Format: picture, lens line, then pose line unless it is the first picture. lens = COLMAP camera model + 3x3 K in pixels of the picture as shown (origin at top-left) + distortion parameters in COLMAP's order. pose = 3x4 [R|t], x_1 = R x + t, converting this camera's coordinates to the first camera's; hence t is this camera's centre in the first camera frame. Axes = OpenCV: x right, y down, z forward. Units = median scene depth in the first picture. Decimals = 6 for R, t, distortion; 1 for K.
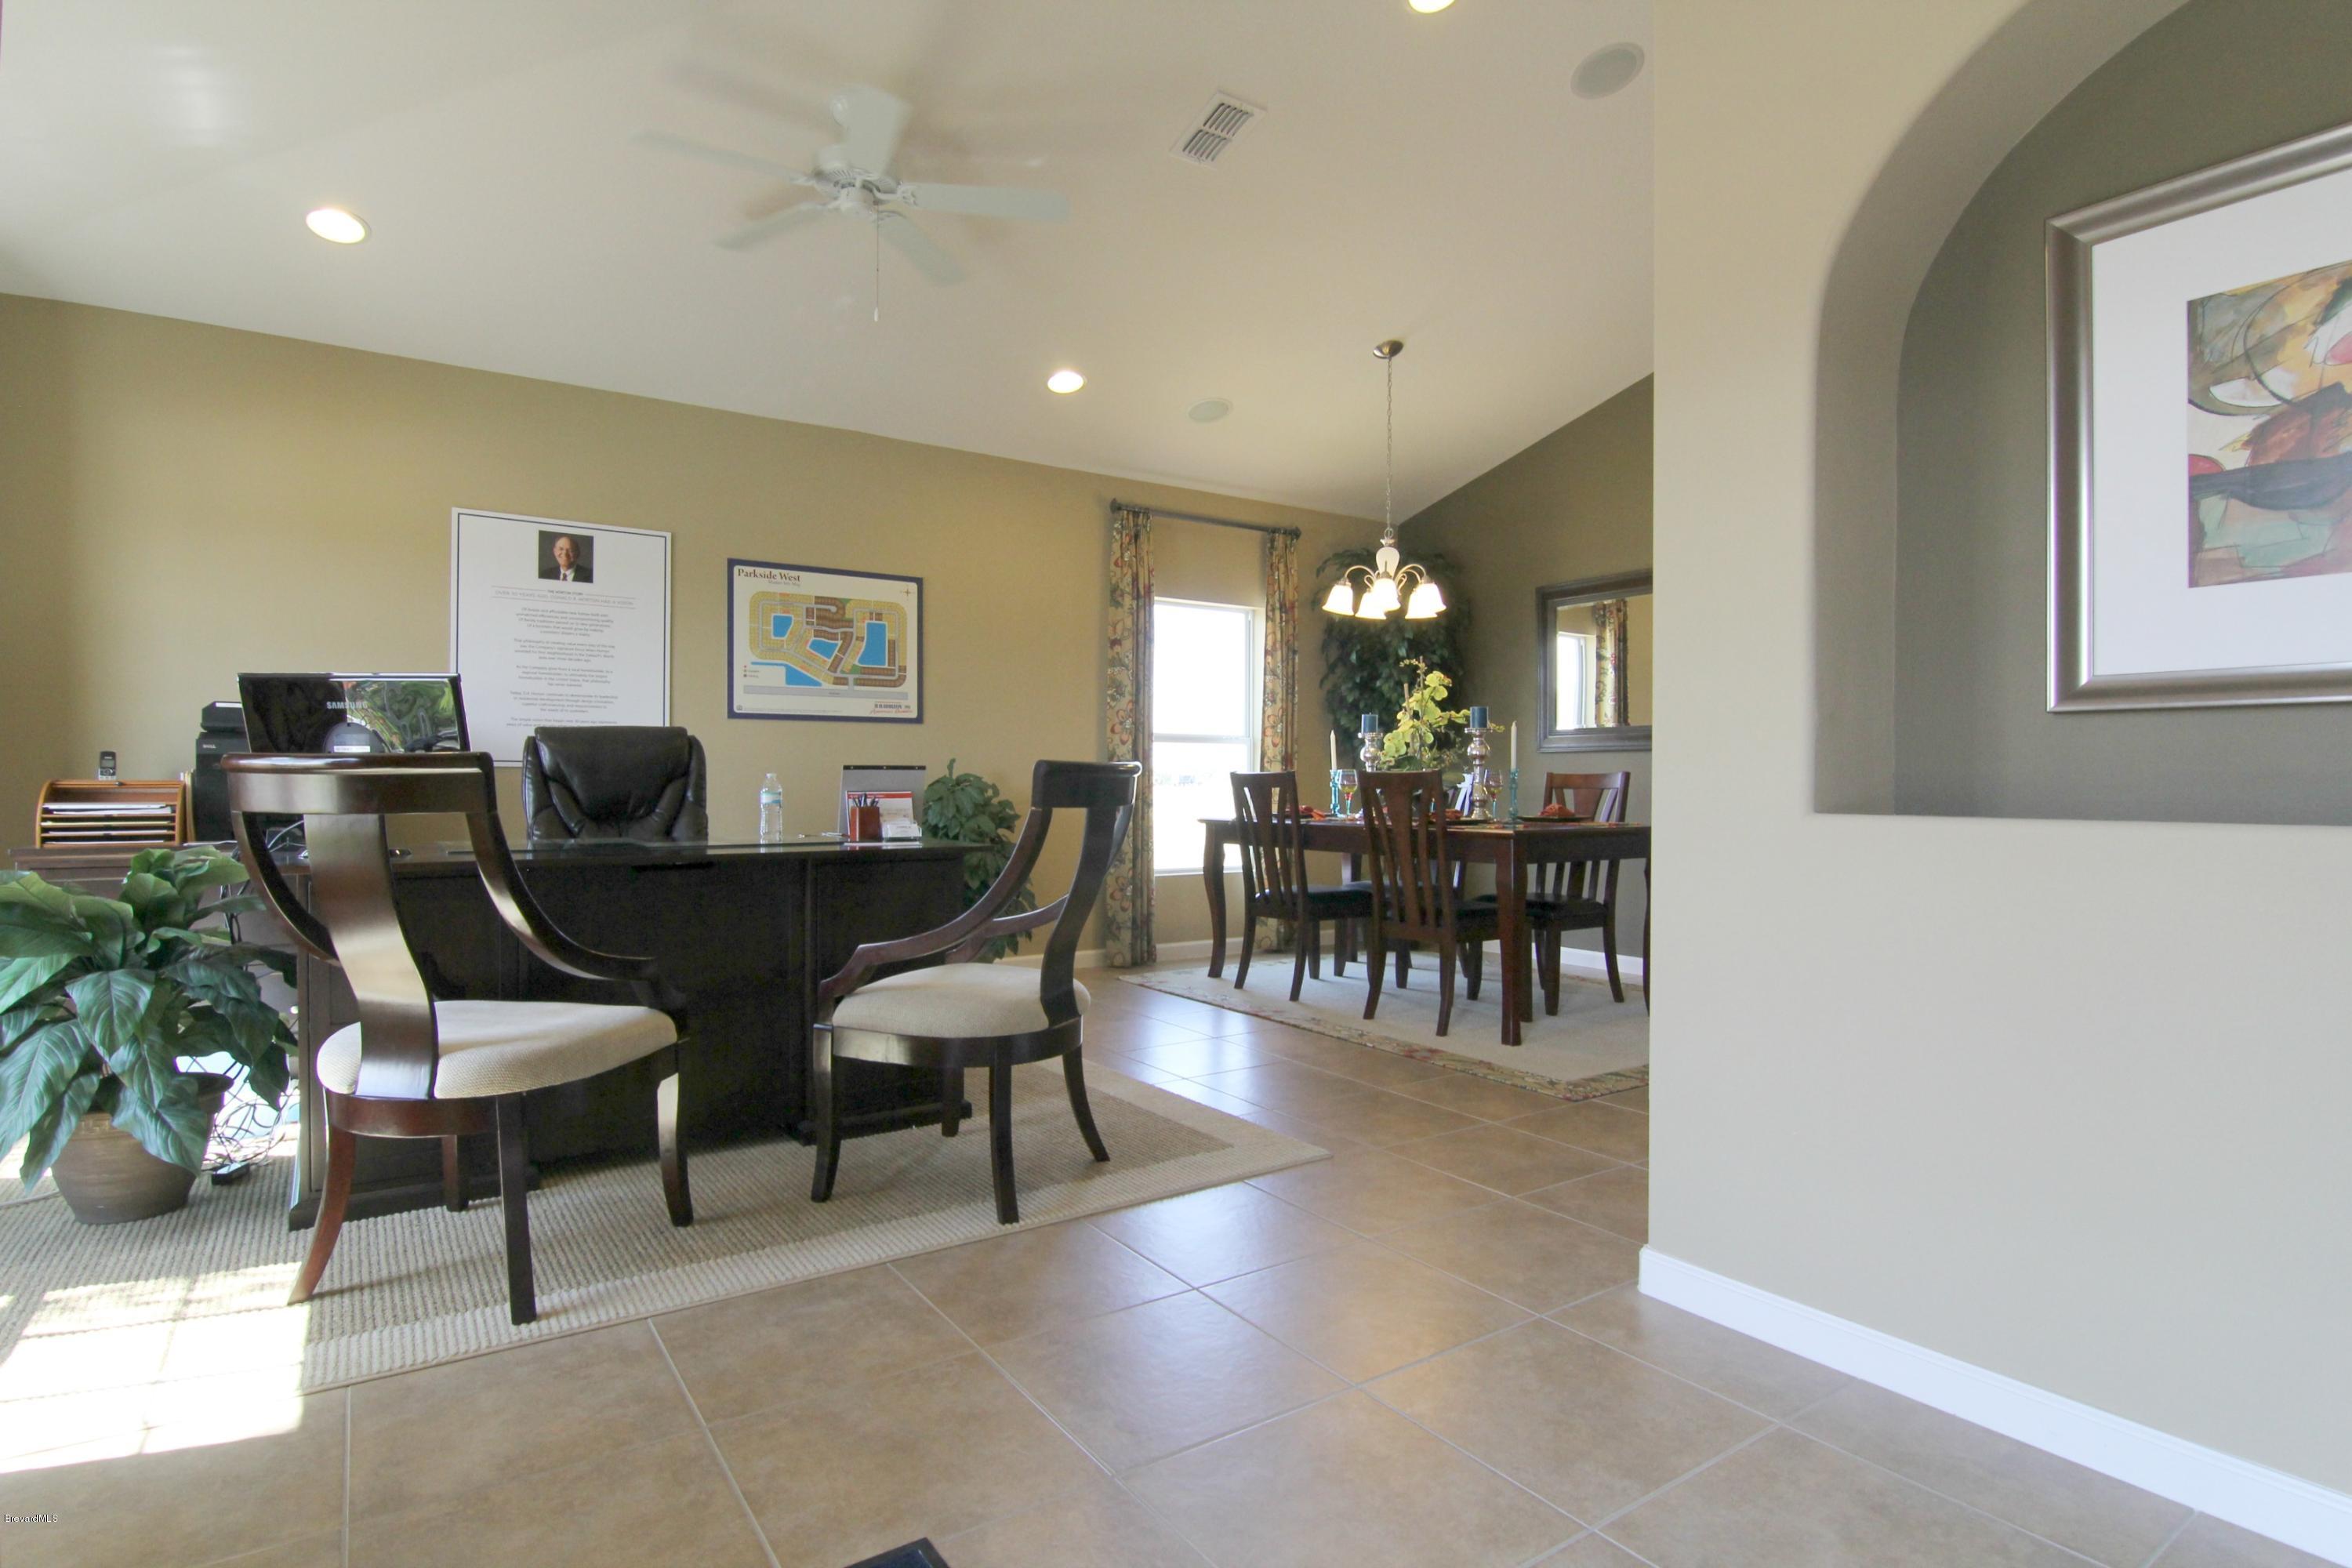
lens RADIAL K [[1197.5, 0, 1187.1], [0, 1197.5, 785.7], [0, 0, 1]] dist [-0.002361, -0.014518]
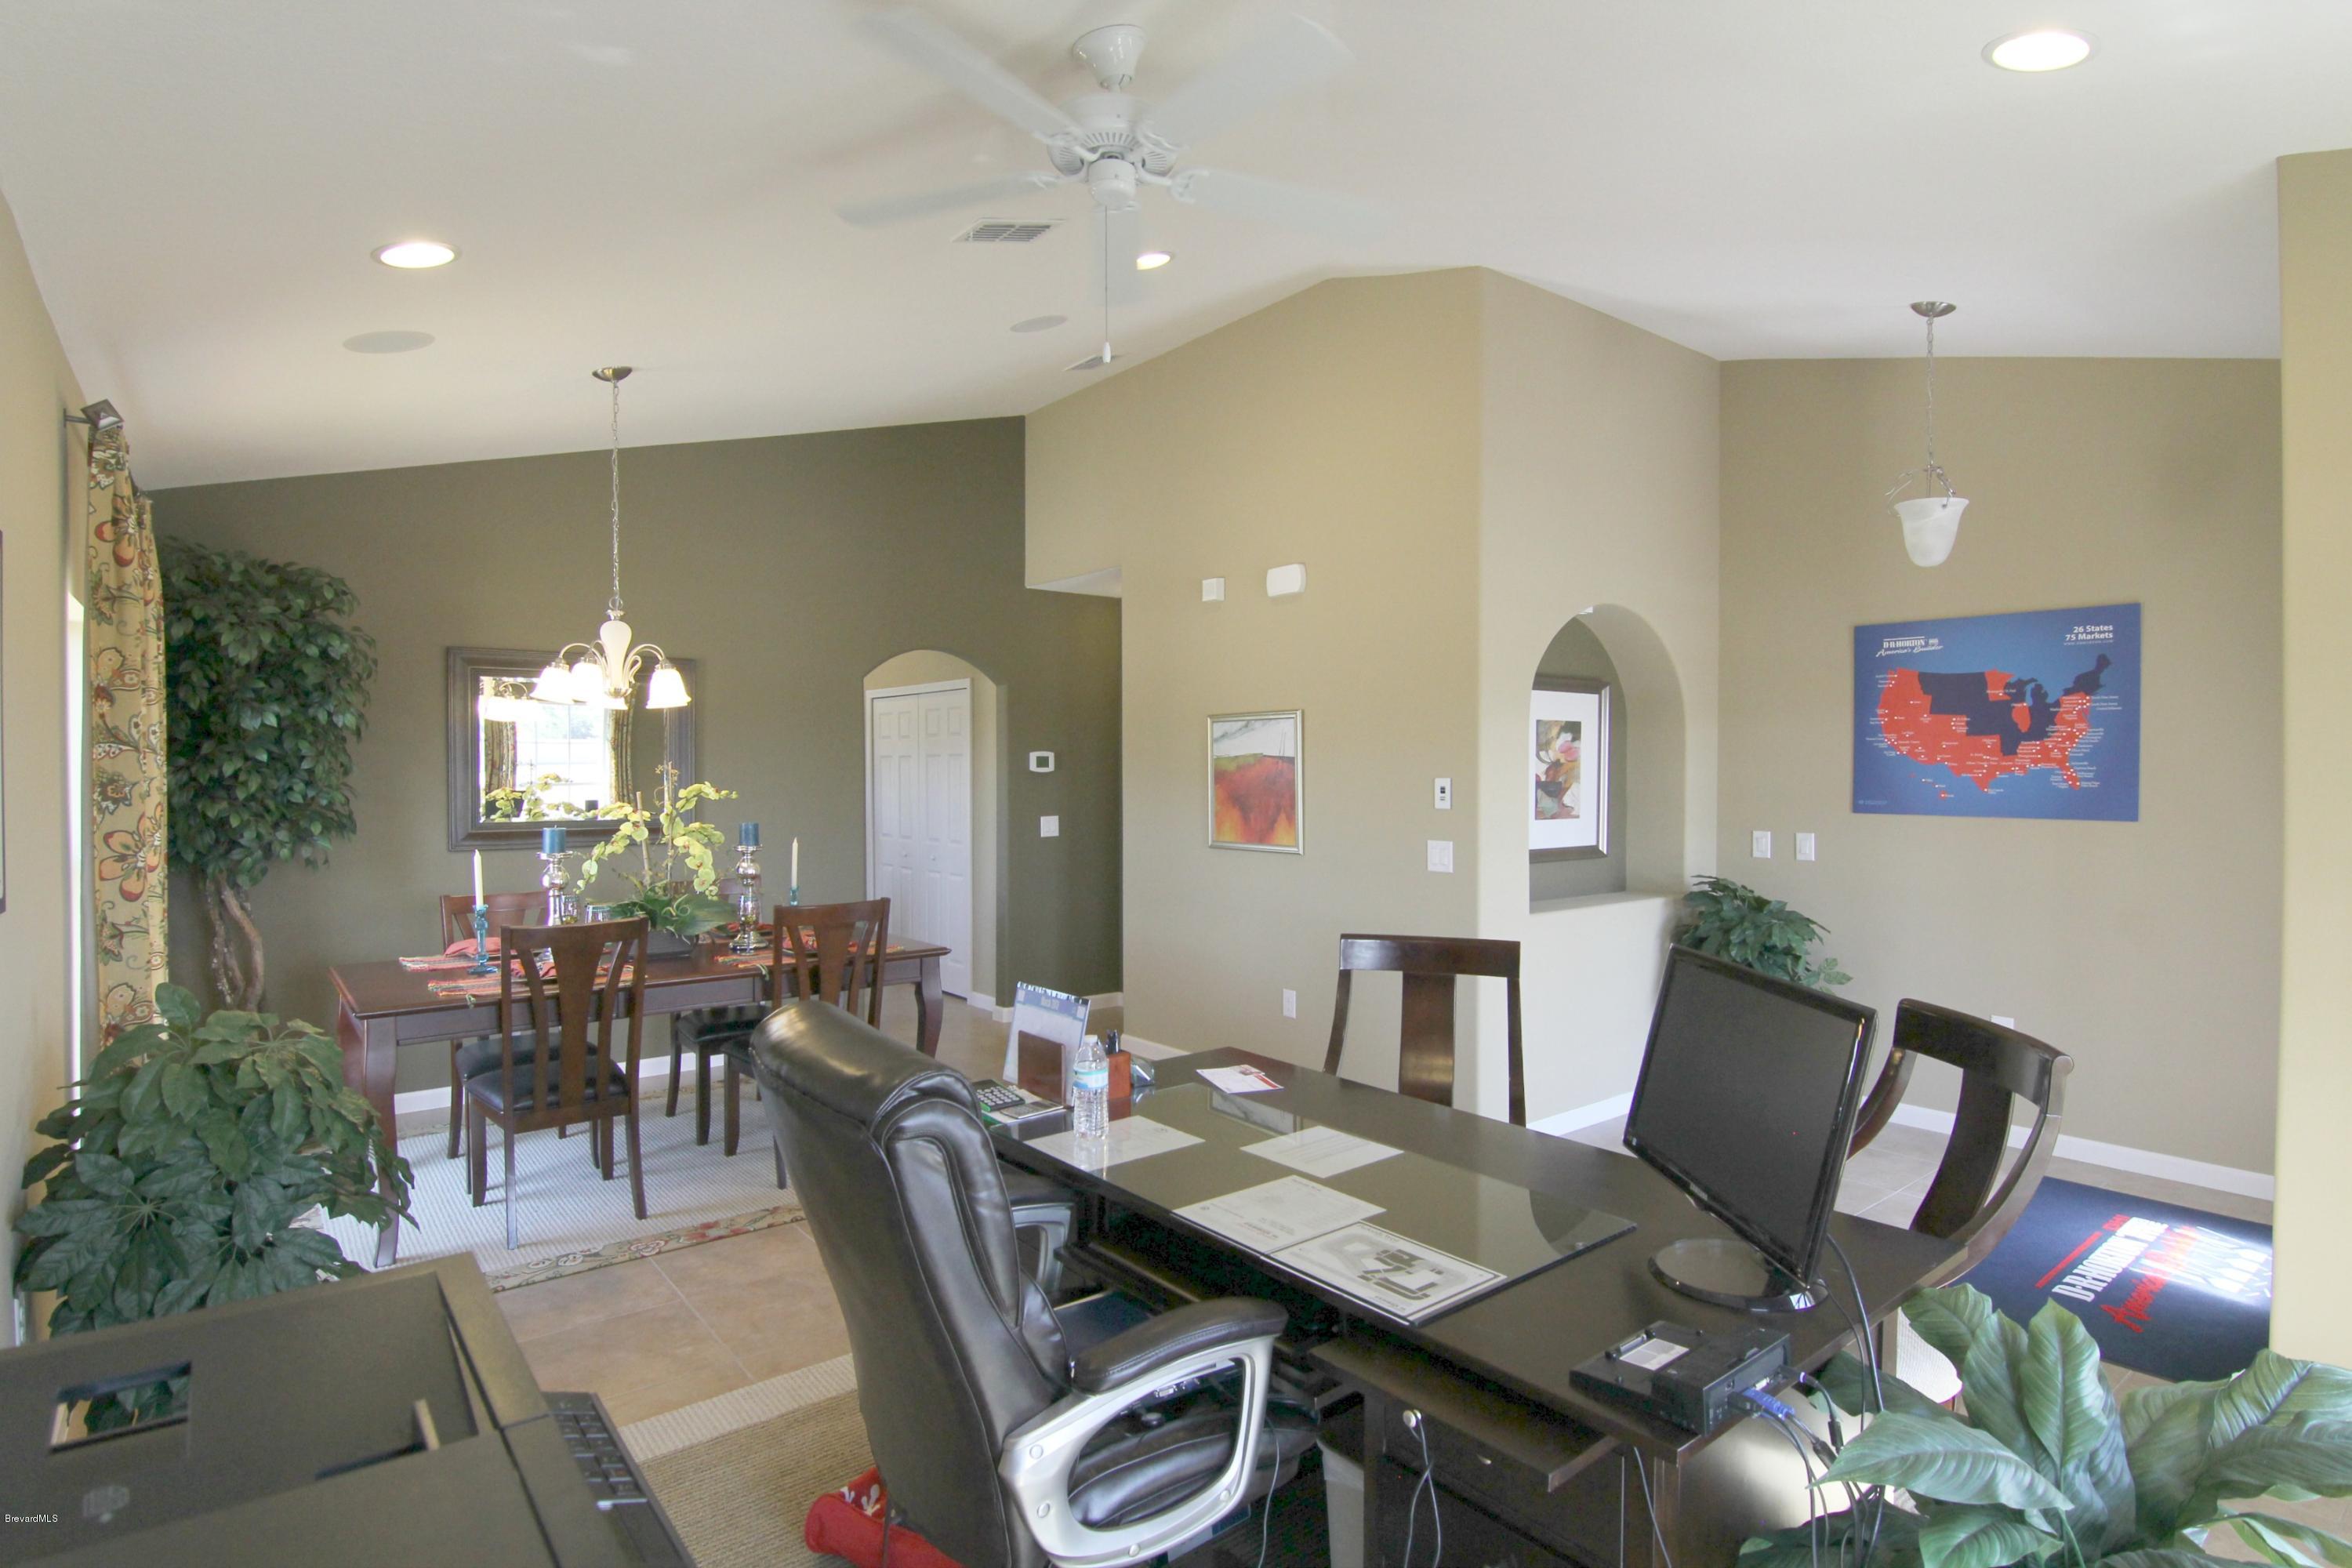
lens RADIAL K [[1197.5, 0, 1187.1], [0, 1197.5, 785.7], [0, 0, 1]] dist [-0.002361, -0.014518]
pose [[-0.073558, -0.021004, 0.997070, -0.660983], [0.000425, 0.999777, 0.021092, -0.102510], [-0.997291, 0.001975, -0.073533, 0.680364]]
